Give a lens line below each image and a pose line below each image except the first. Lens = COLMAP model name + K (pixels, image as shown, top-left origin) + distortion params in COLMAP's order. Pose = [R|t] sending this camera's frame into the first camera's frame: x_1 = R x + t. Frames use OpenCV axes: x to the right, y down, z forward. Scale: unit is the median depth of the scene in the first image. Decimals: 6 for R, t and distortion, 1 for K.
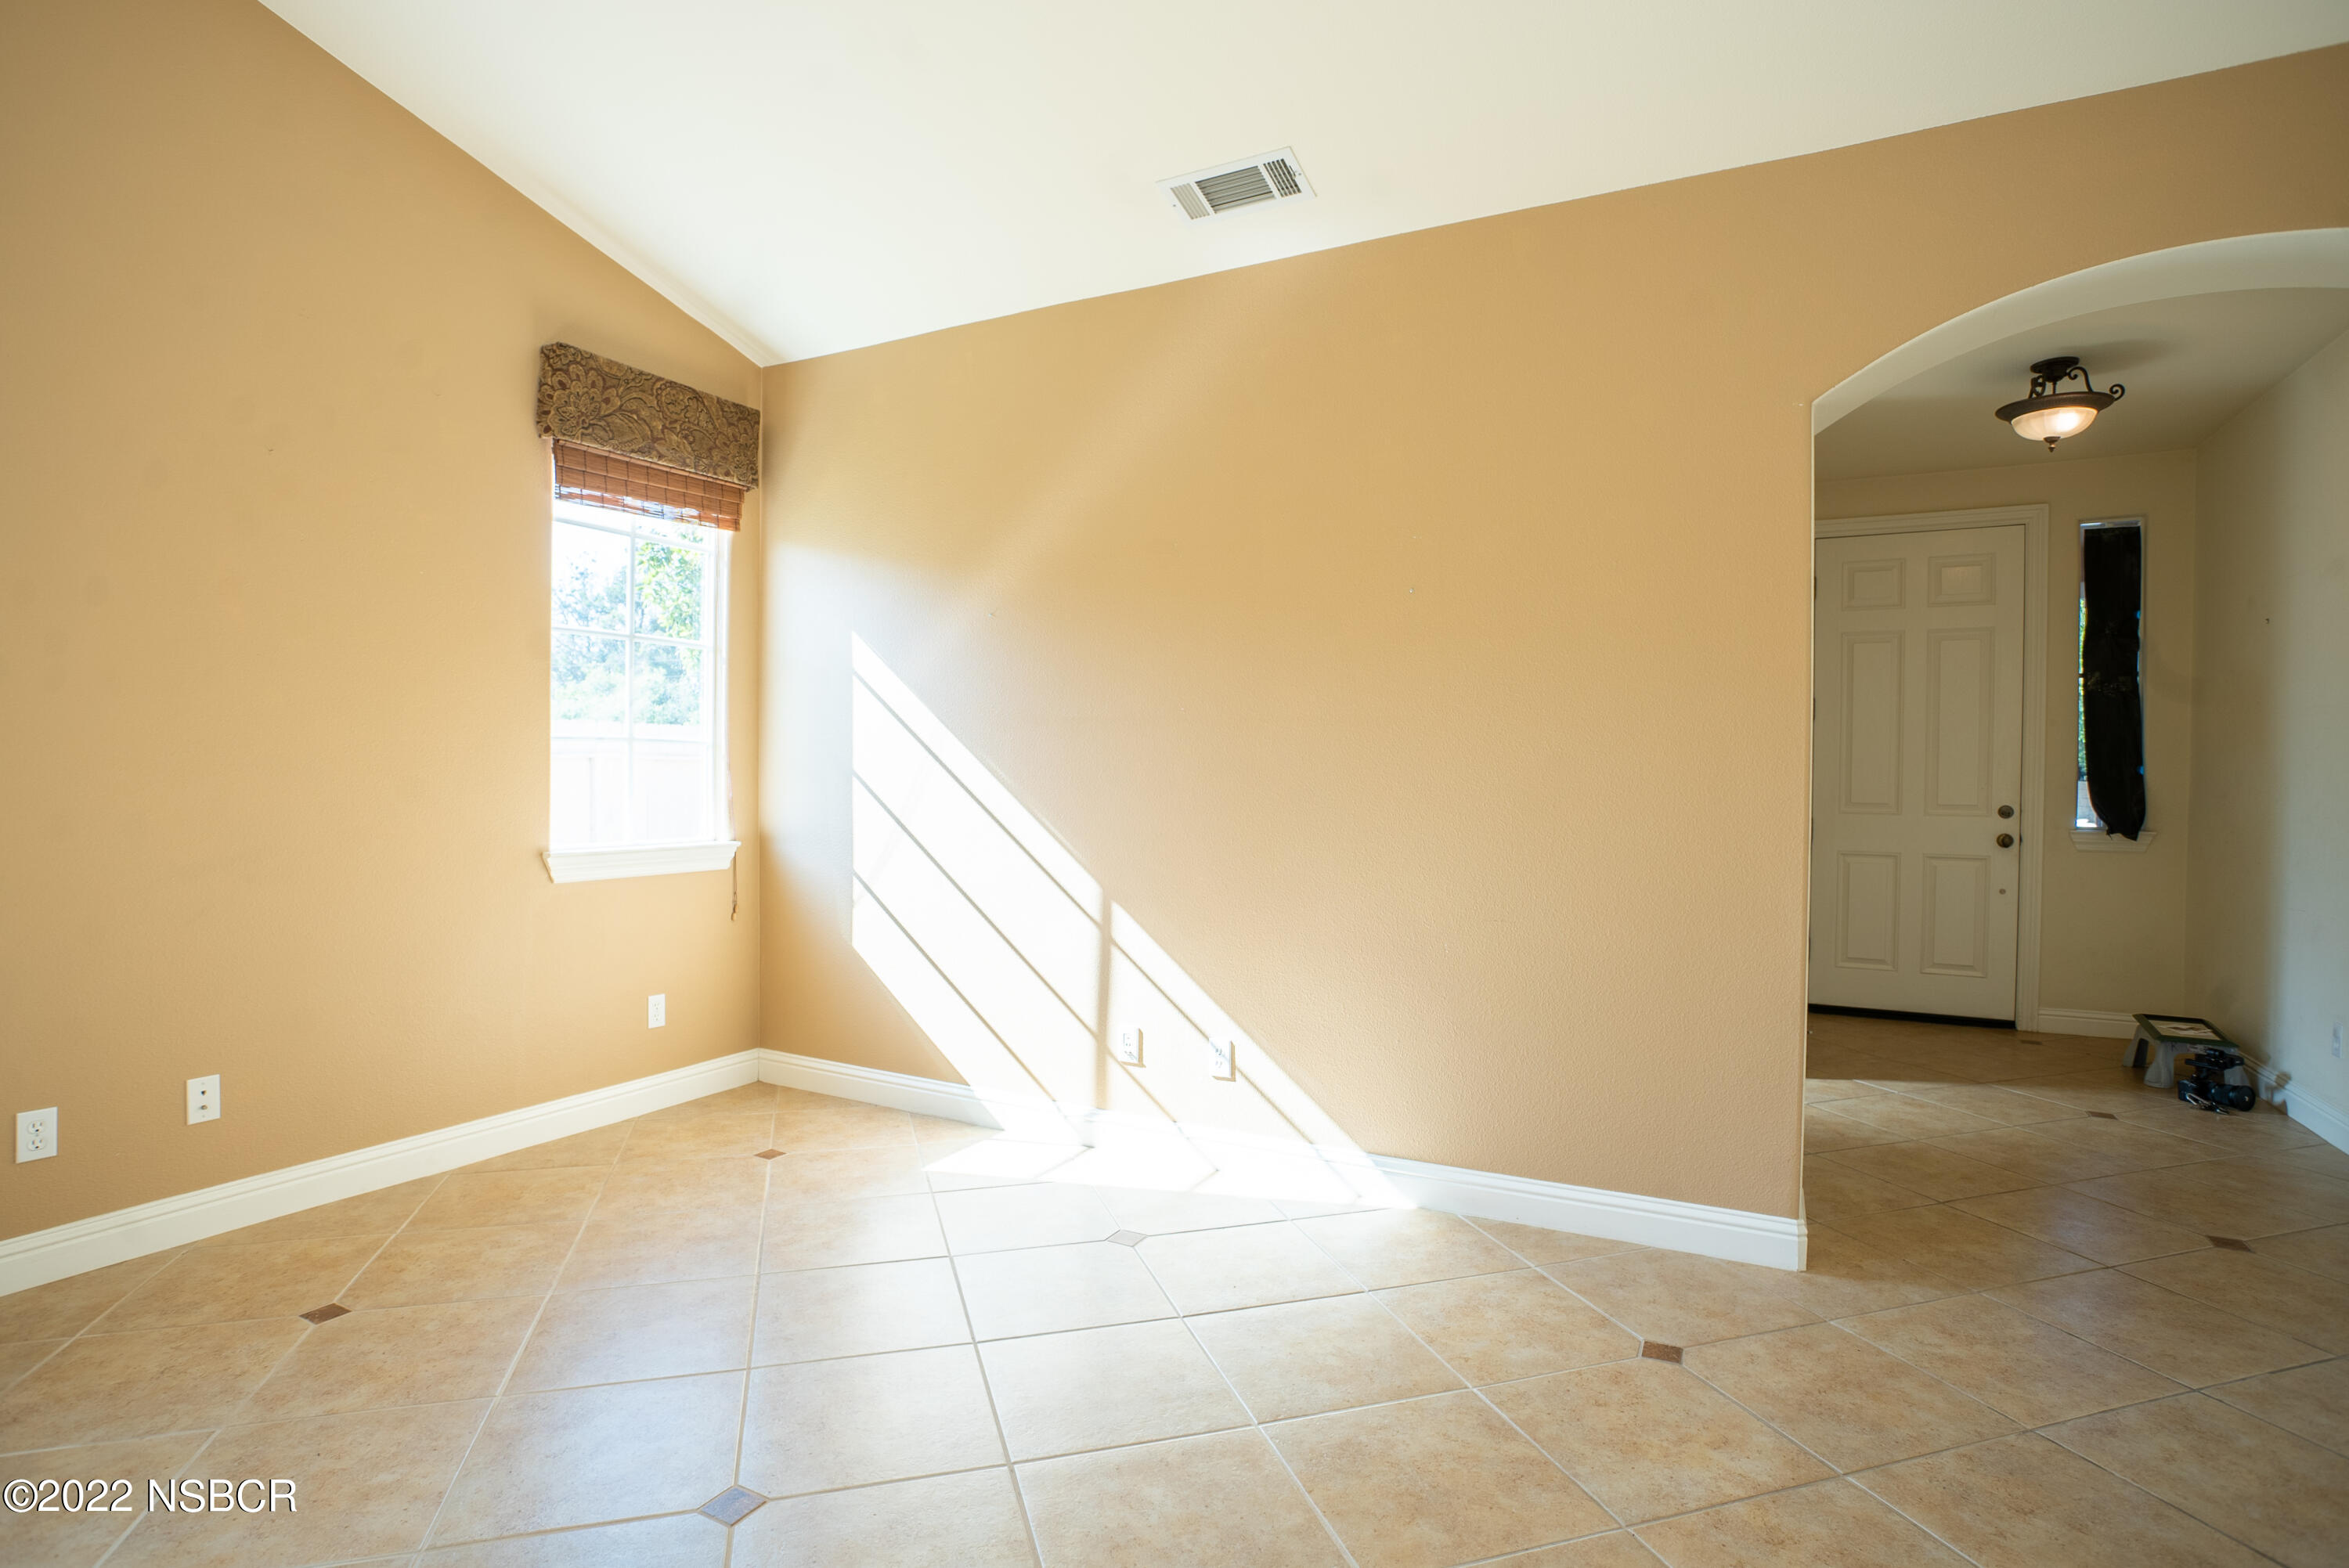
lens RADIAL K [[1163.9, 0, 1174.5], [0, 1163.9, 784.0], [0, 0, 1]] dist [-0.044639, 0.000463]
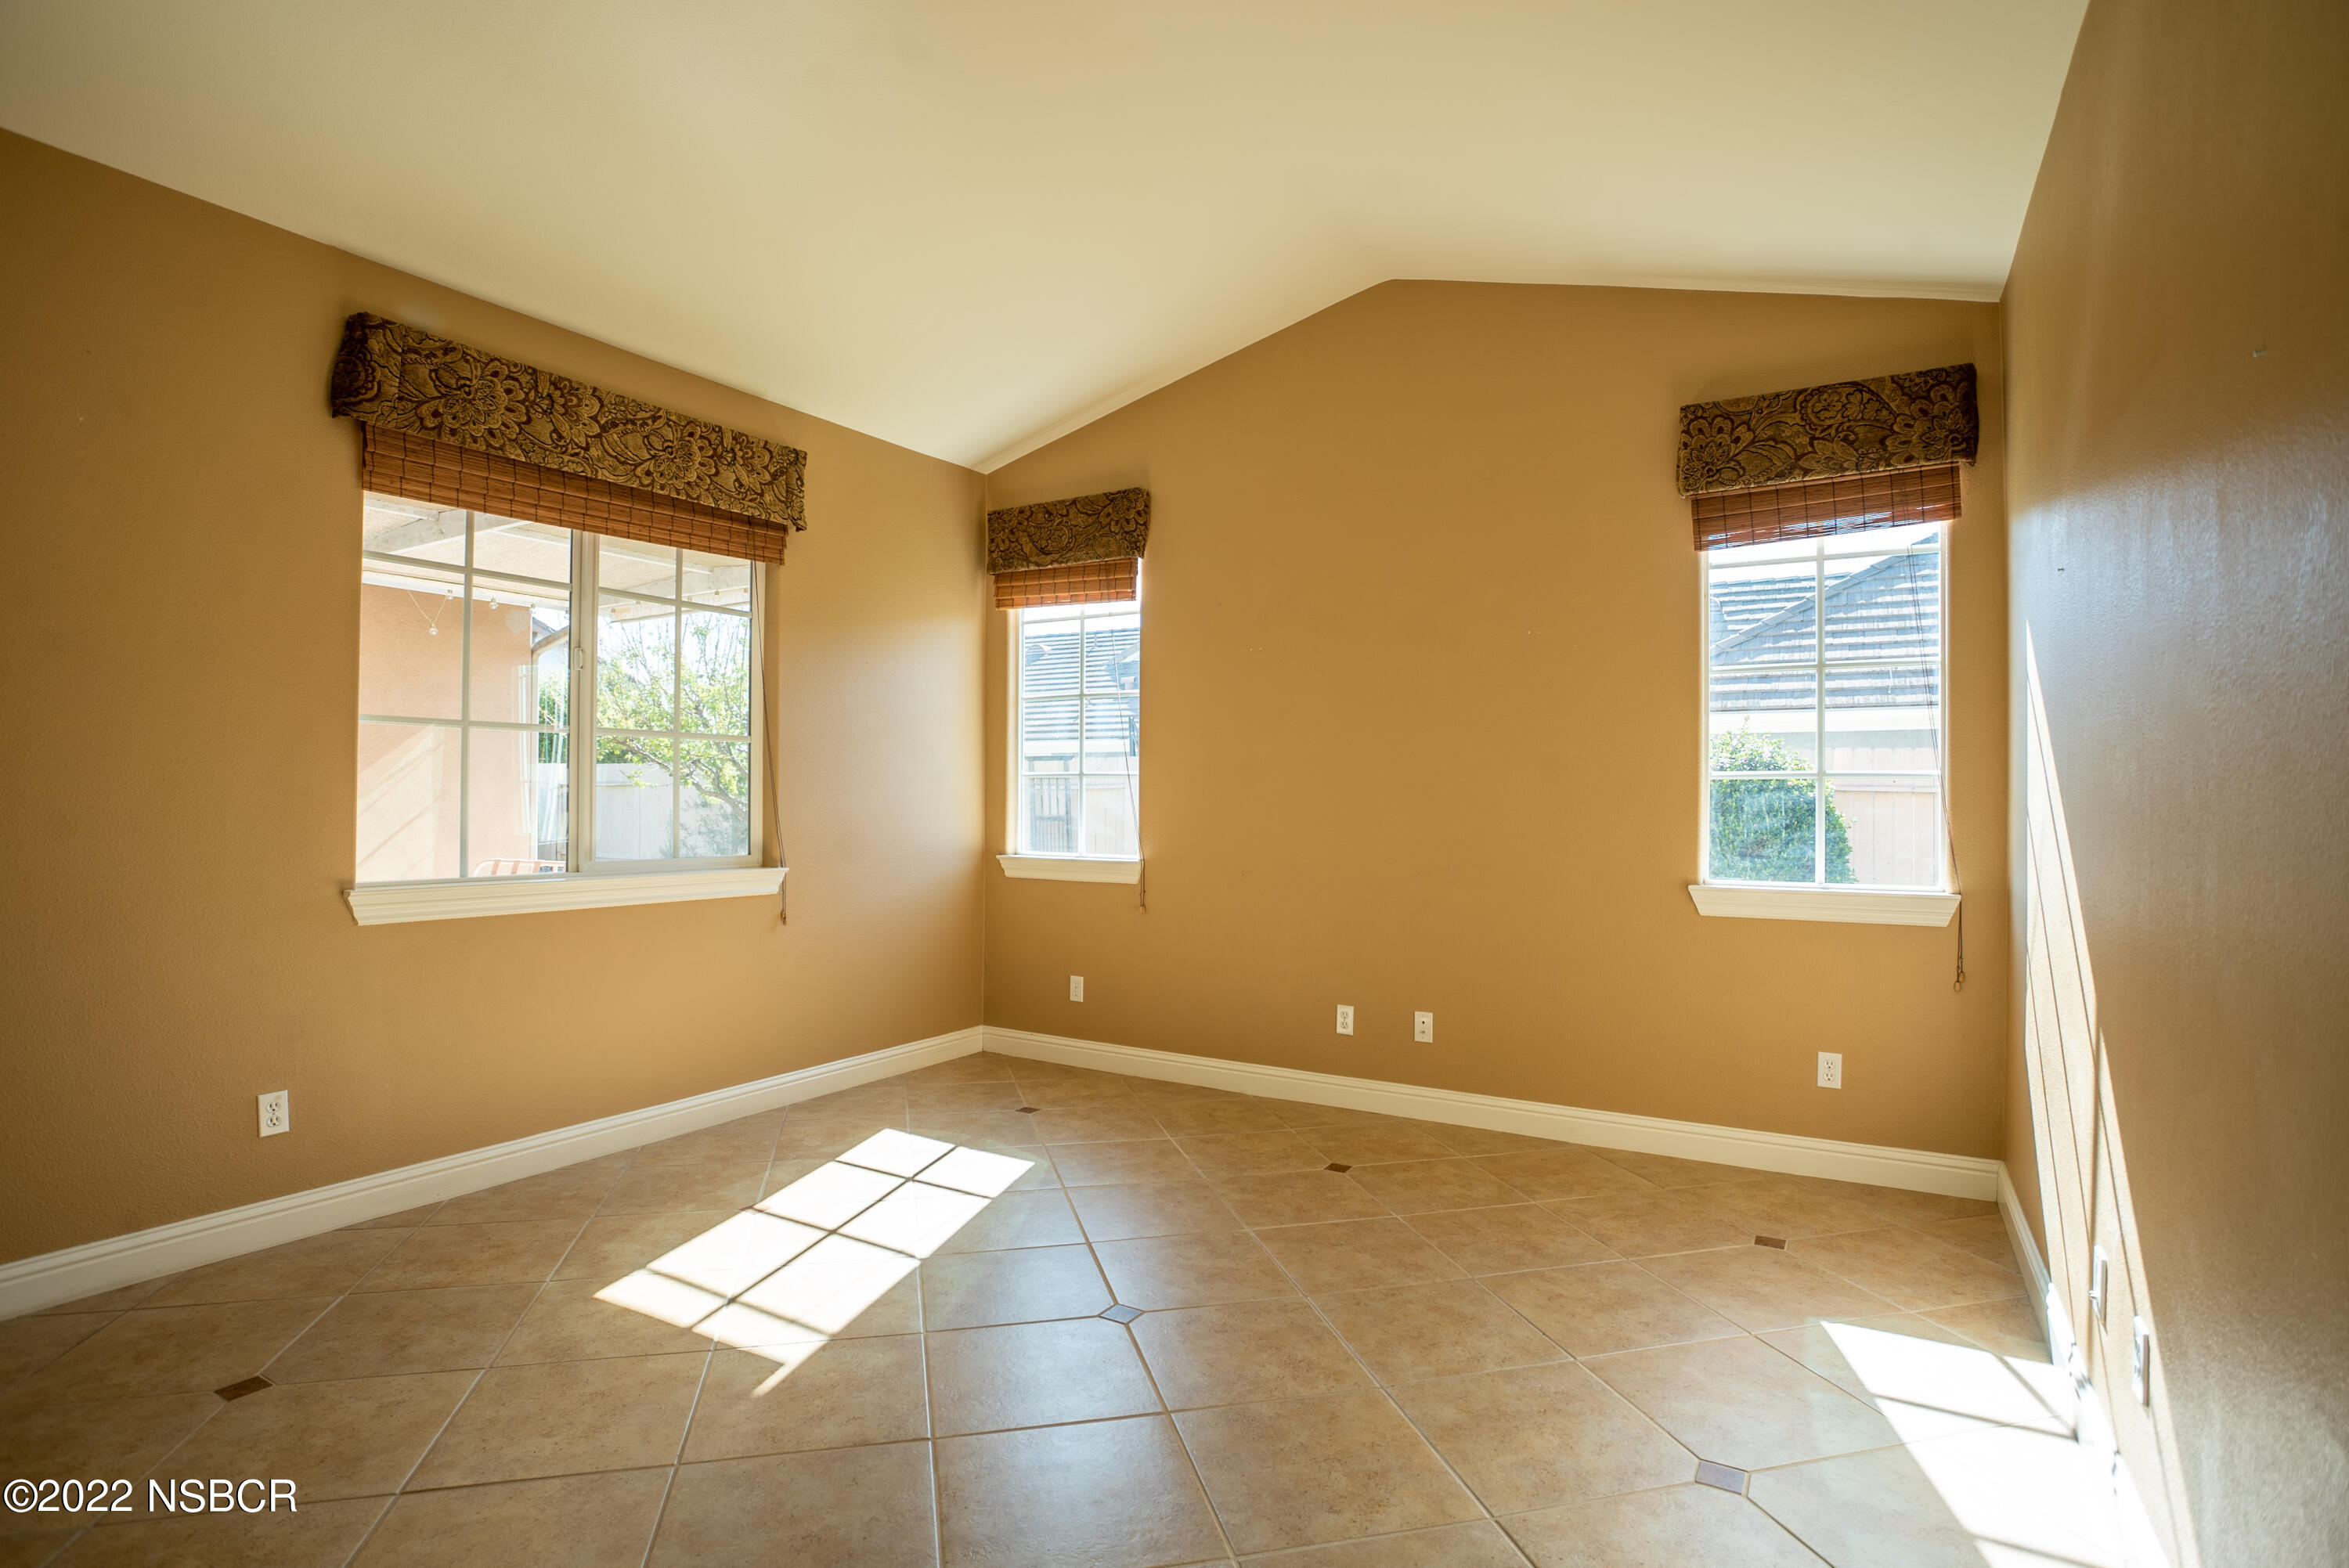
lens RADIAL K [[1163.9, 0, 1174.5], [0, 1163.9, 784.0], [0, 0, 1]] dist [-0.044639, 0.000463]
pose [[-0.055175, -0.027471, -0.998099, 0.525344], [-0.019206, 0.999466, -0.026447, 0.004060], [0.998292, 0.017710, -0.055673, 0.562155]]
